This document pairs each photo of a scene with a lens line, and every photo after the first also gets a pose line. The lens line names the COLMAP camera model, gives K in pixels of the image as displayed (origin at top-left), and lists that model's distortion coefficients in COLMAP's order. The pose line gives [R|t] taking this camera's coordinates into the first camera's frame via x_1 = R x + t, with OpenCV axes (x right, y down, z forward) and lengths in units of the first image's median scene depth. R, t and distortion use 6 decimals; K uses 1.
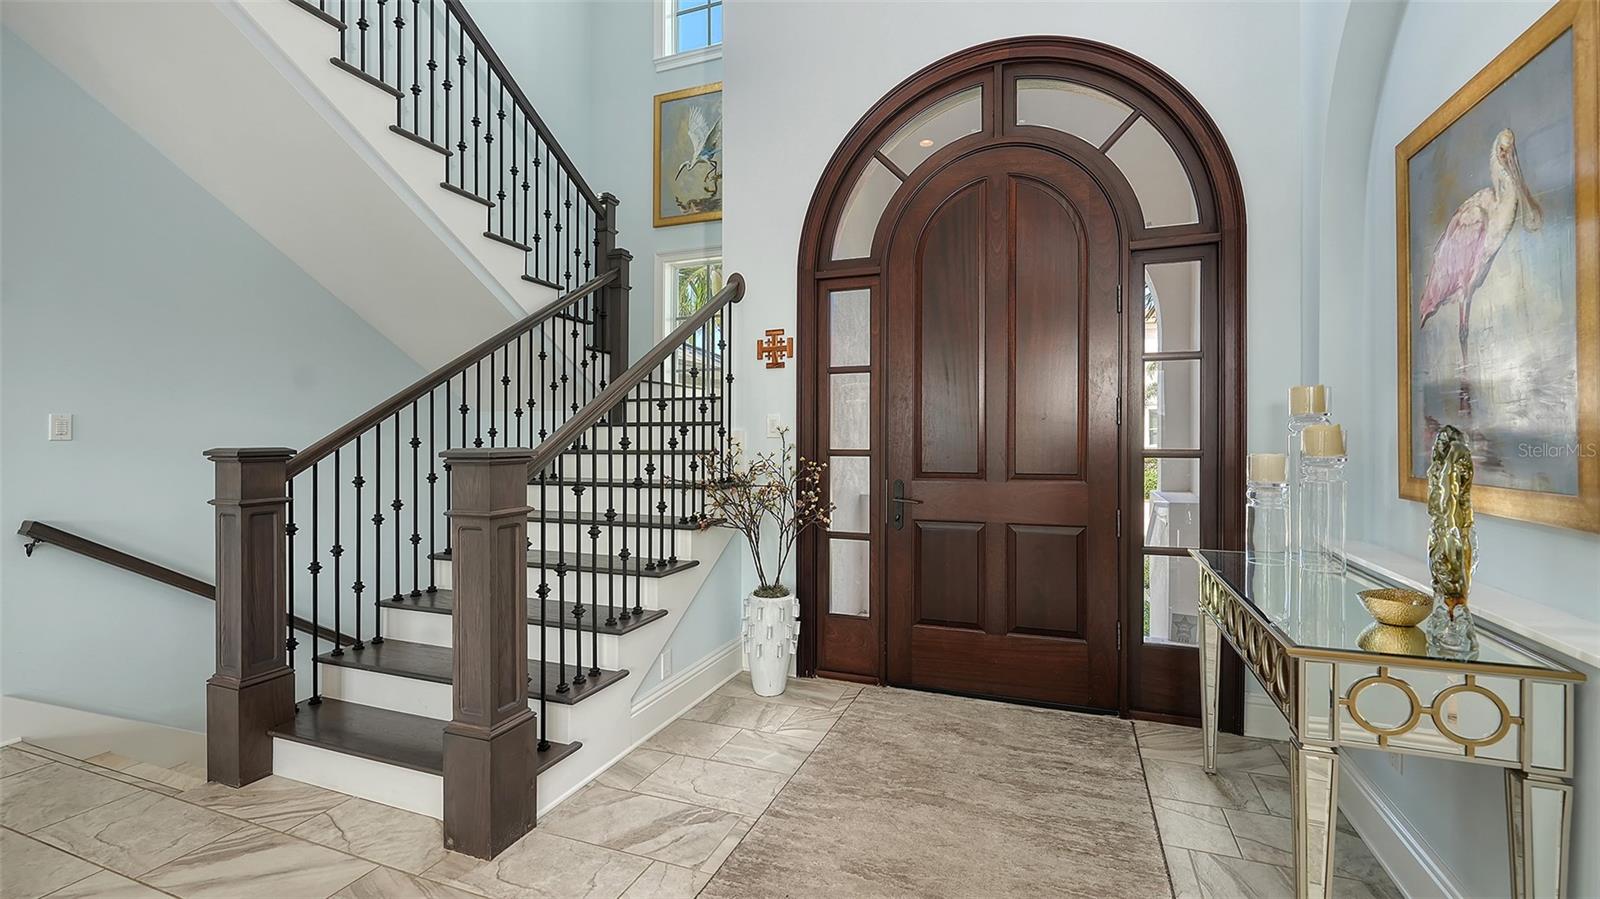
lens RADIAL K [[696.6, 0, 793.5], [0, 696.6, 440.1], [0, 0, 1]] dist [-0.004229, -0.000725]
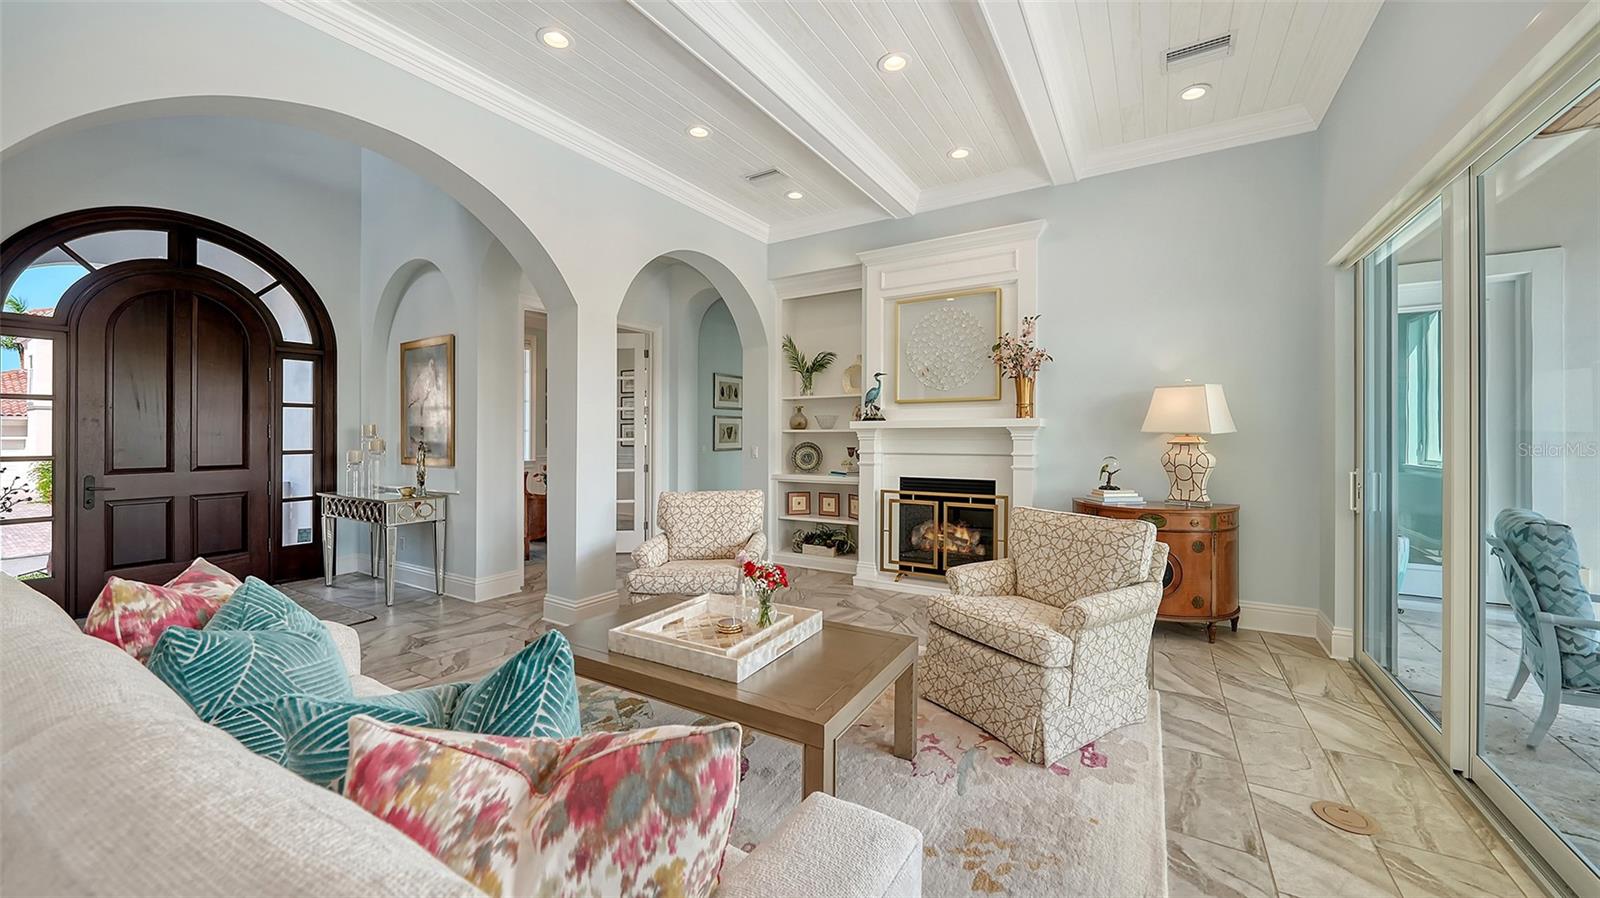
lens RADIAL K [[576.1, 0, 804.5], [0, 576.1, 435.1], [0, 0, 1]] dist [-0.014137, -0.000157]
pose [[0.197023, -0.003435, 0.980393, -0.817424], [0.010863, 0.999940, 0.001320, -0.017017], [-0.980339, 0.010390, 0.197048, -0.804623]]
